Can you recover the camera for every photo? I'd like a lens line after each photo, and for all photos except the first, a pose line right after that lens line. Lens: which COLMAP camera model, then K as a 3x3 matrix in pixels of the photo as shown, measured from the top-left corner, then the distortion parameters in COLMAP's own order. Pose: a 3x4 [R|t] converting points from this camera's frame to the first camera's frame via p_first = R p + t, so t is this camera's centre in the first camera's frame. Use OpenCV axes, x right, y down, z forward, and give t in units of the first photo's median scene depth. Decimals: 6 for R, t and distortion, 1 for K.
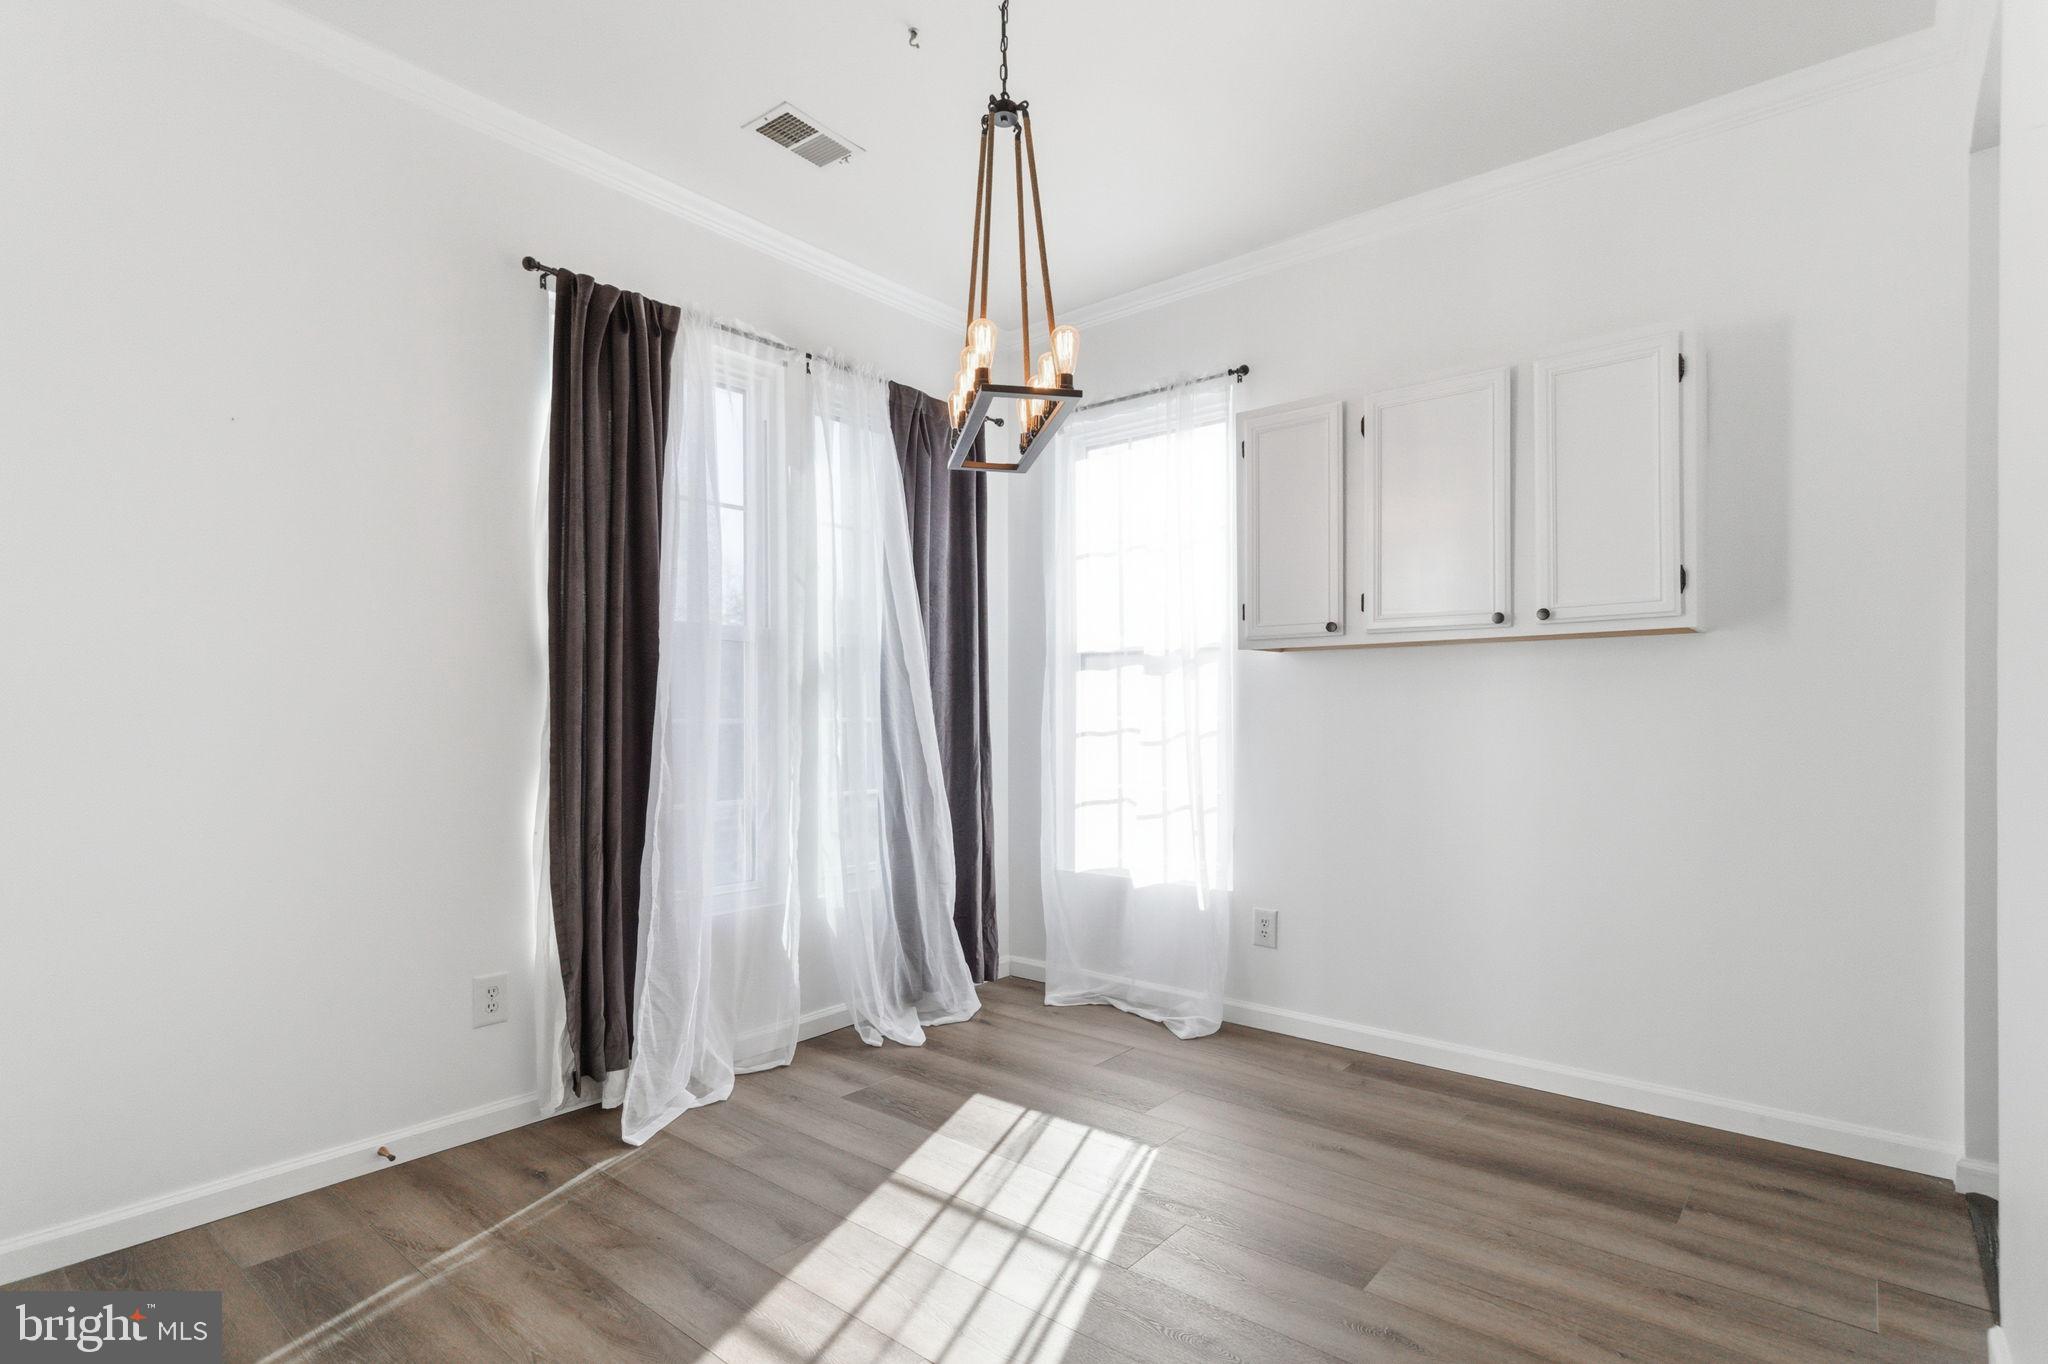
lens RADIAL K [[1005.5, 0, 1002.4], [0, 1005.5, 697.9], [0, 0, 1]] dist [0.026151, -0.000179]
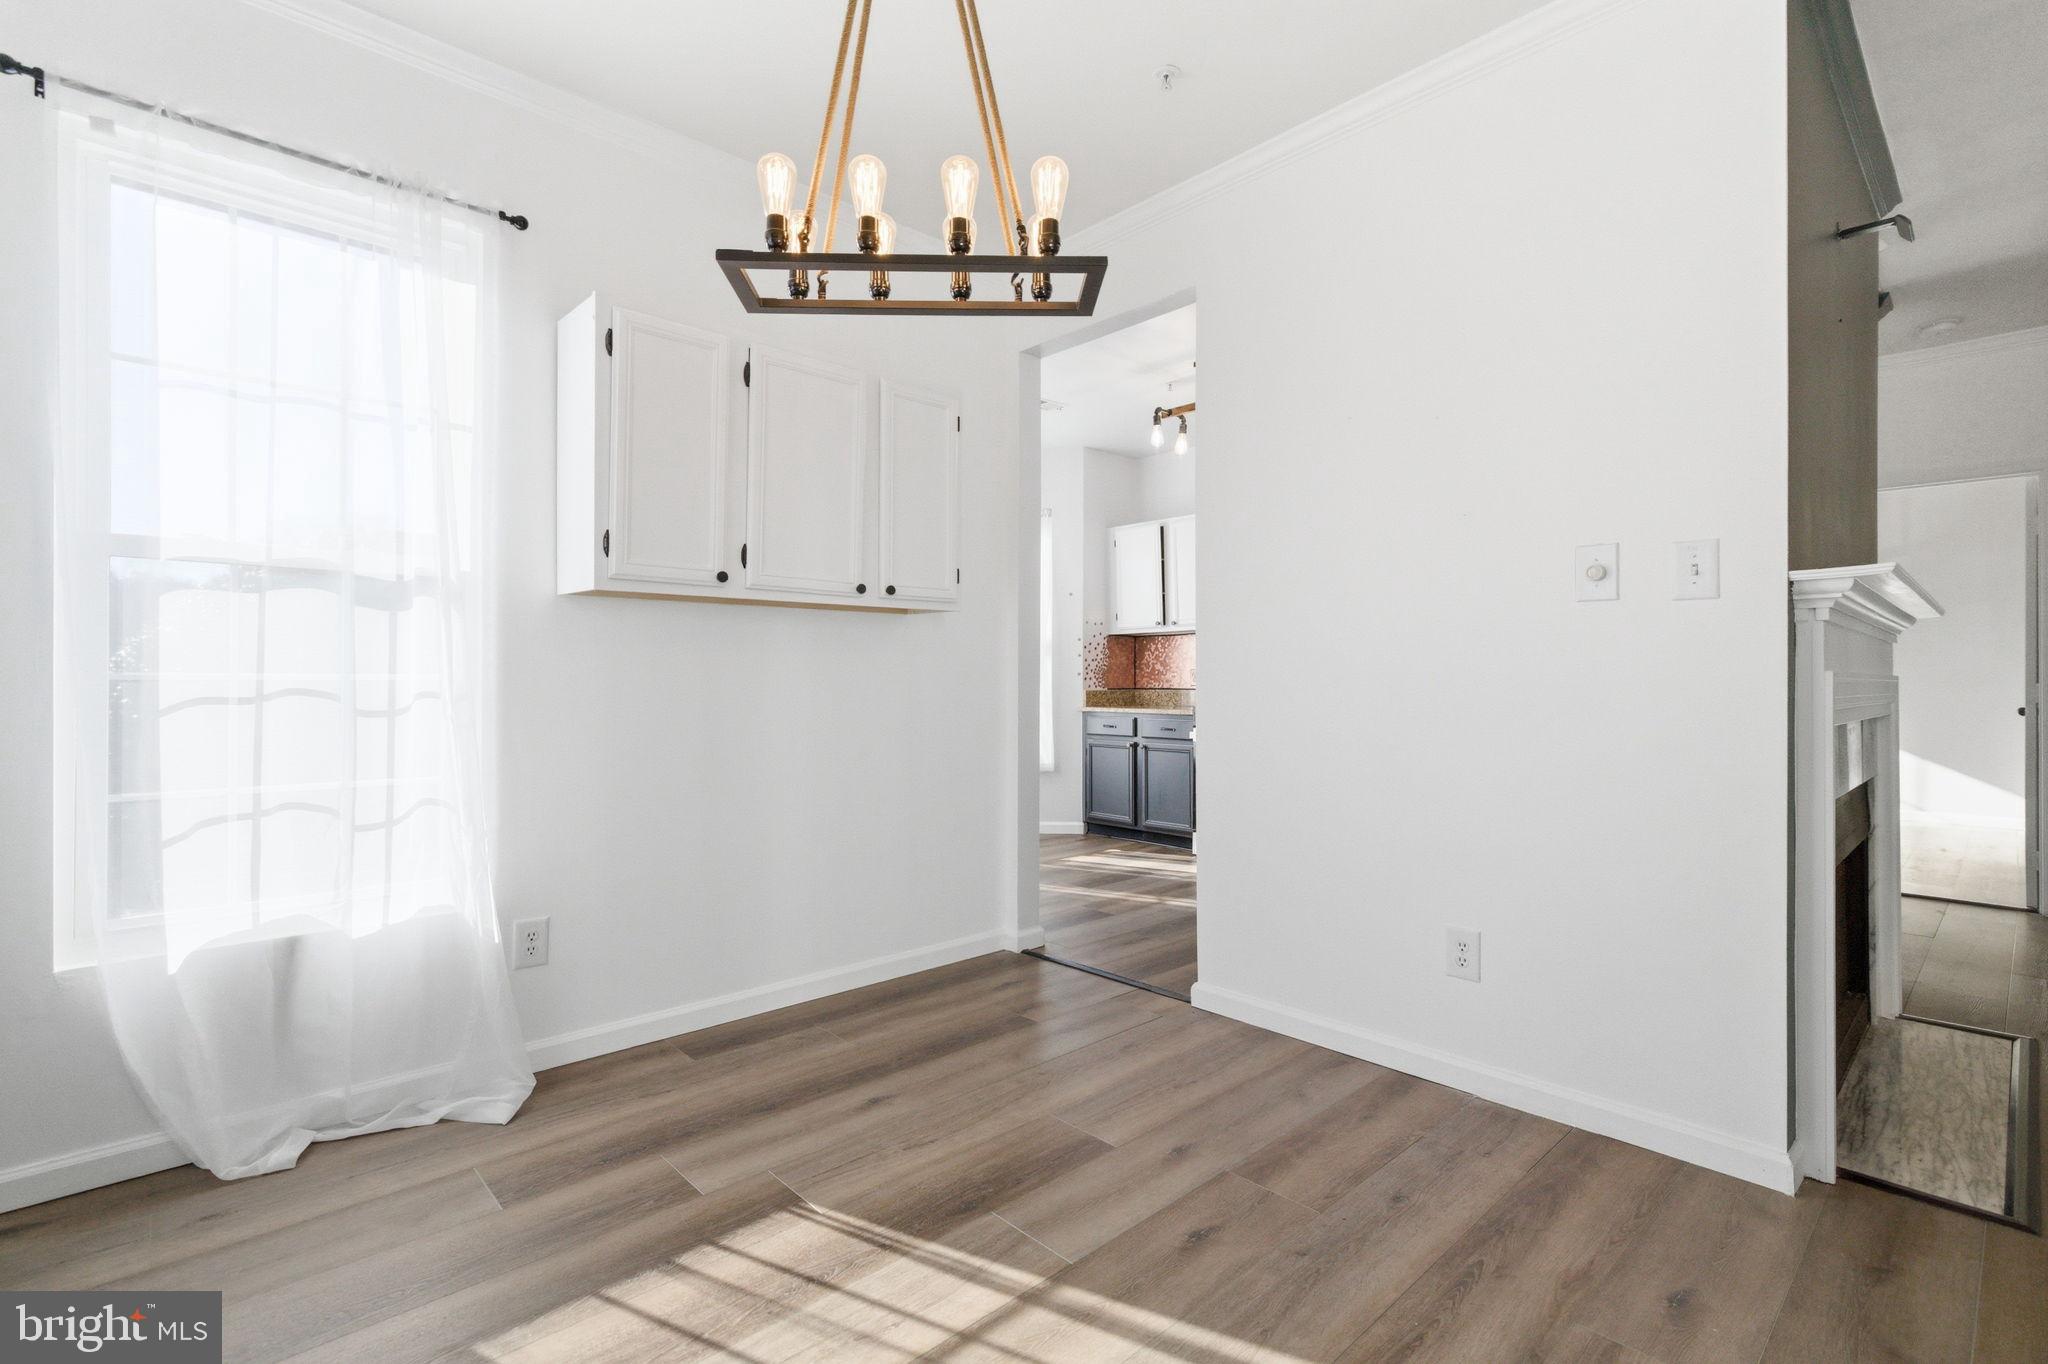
lens RADIAL K [[953.1, 0, 1010.9], [0, 953.1, 673.0], [0, 0, 1]] dist [-0.005844, -0.000131]
pose [[0.132776, 0.009413, 0.991101, -0.437223], [-0.017244, 0.999825, -0.007186, 0.016724], [-0.990996, -0.016137, 0.132915, 0.546964]]
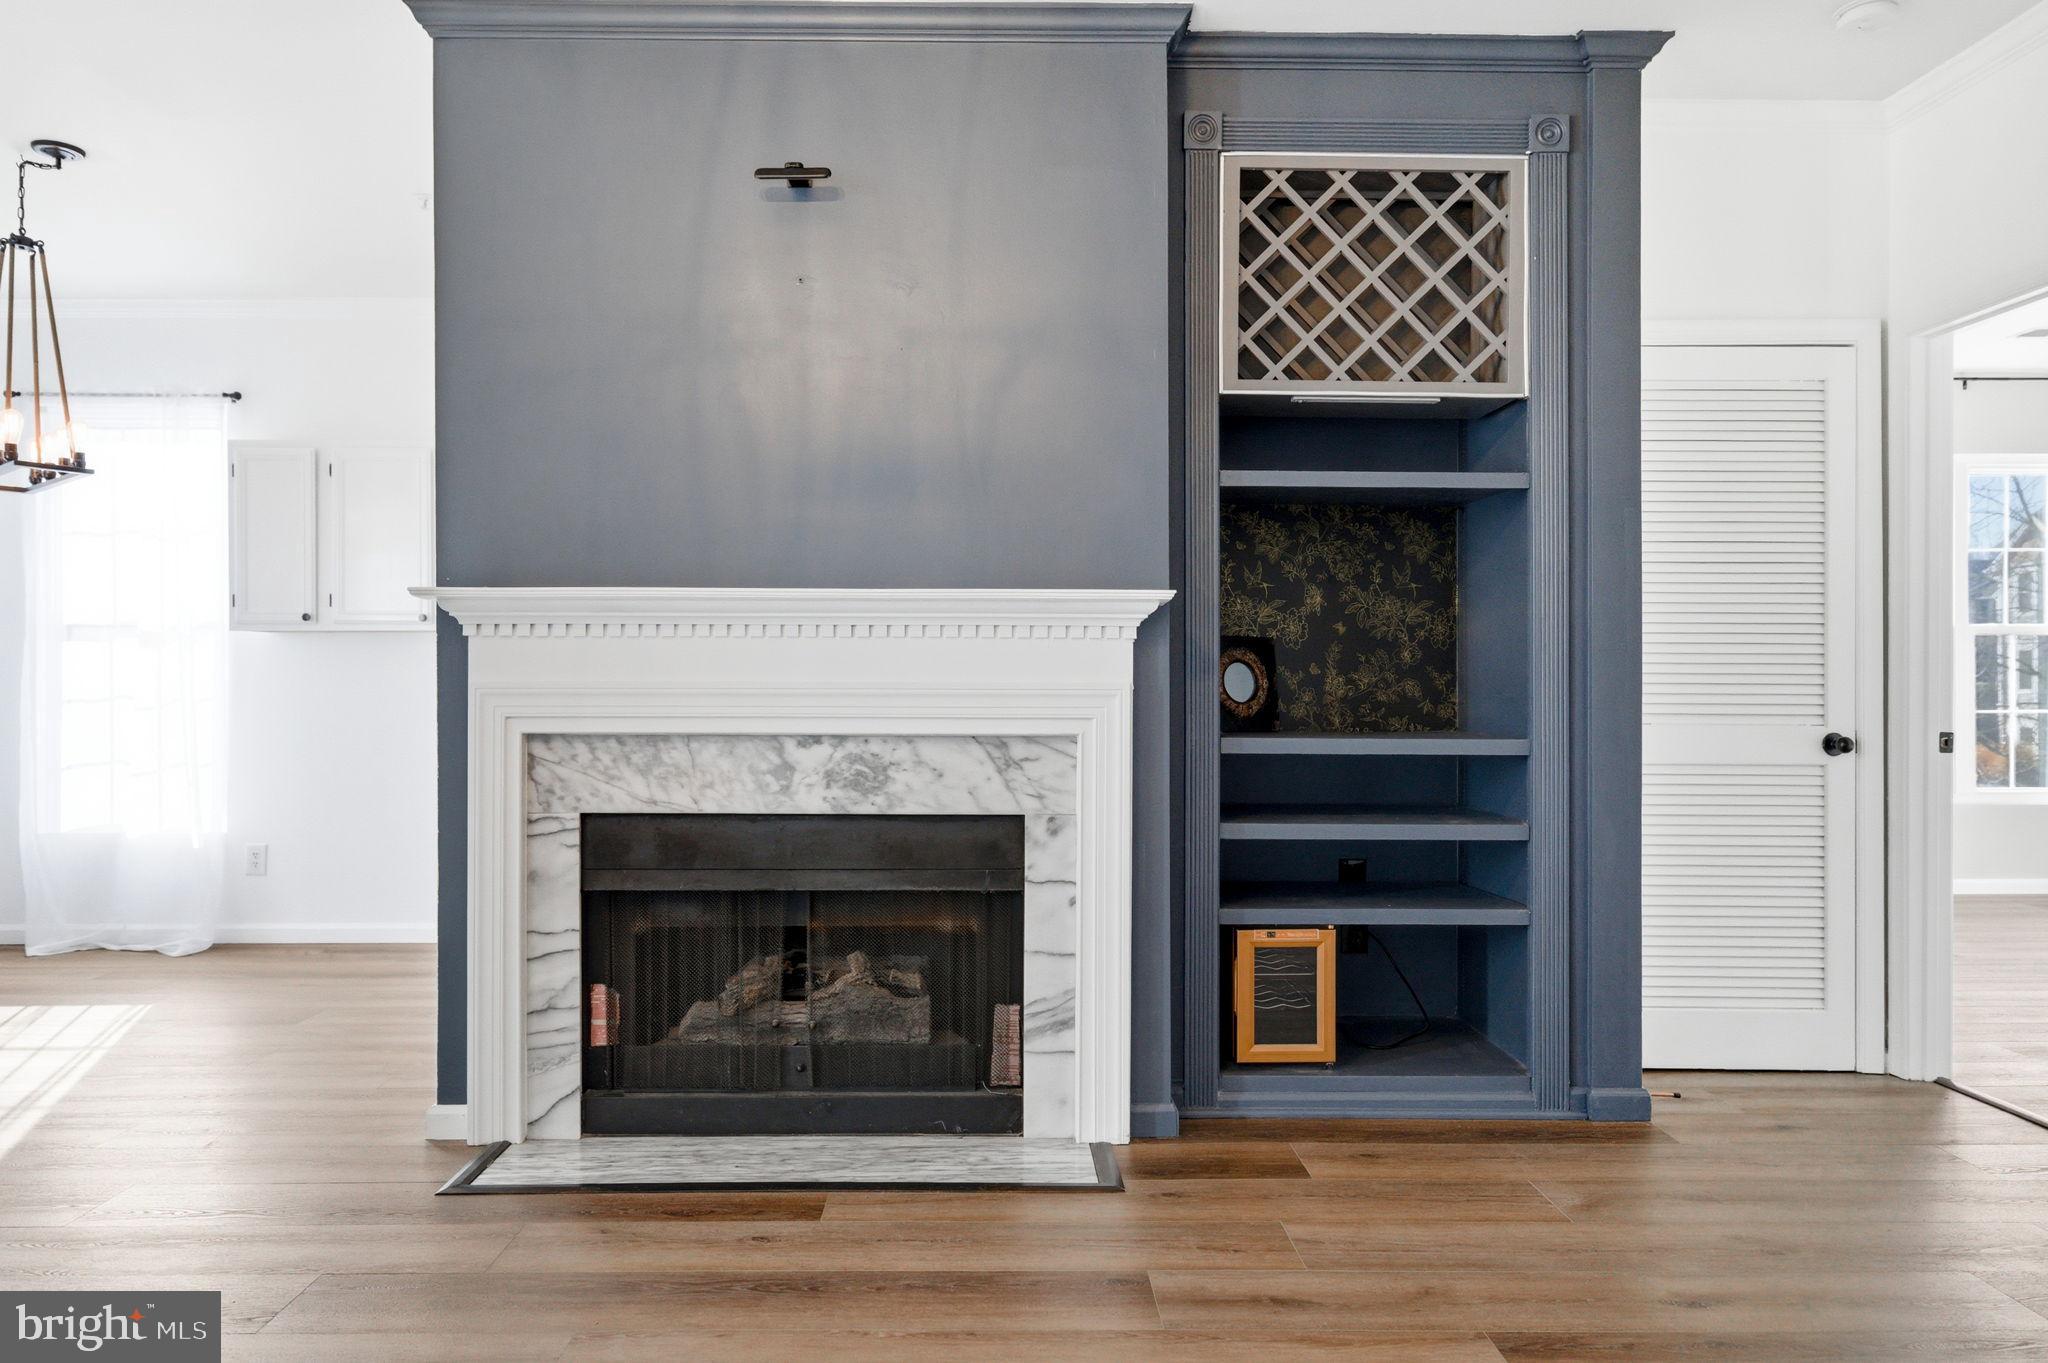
lens RADIAL K [[1391.1, 0, 1012.5], [0, 1391.1, 678.5], [0, 0, 1]] dist [0.004439, 0.004728]
pose [[0.761394, 0.001428, 0.648288, -0.135958], [-0.007870, 0.999944, 0.007040, -0.008463], [-0.648242, -0.010463, 0.761362, -0.883083]]
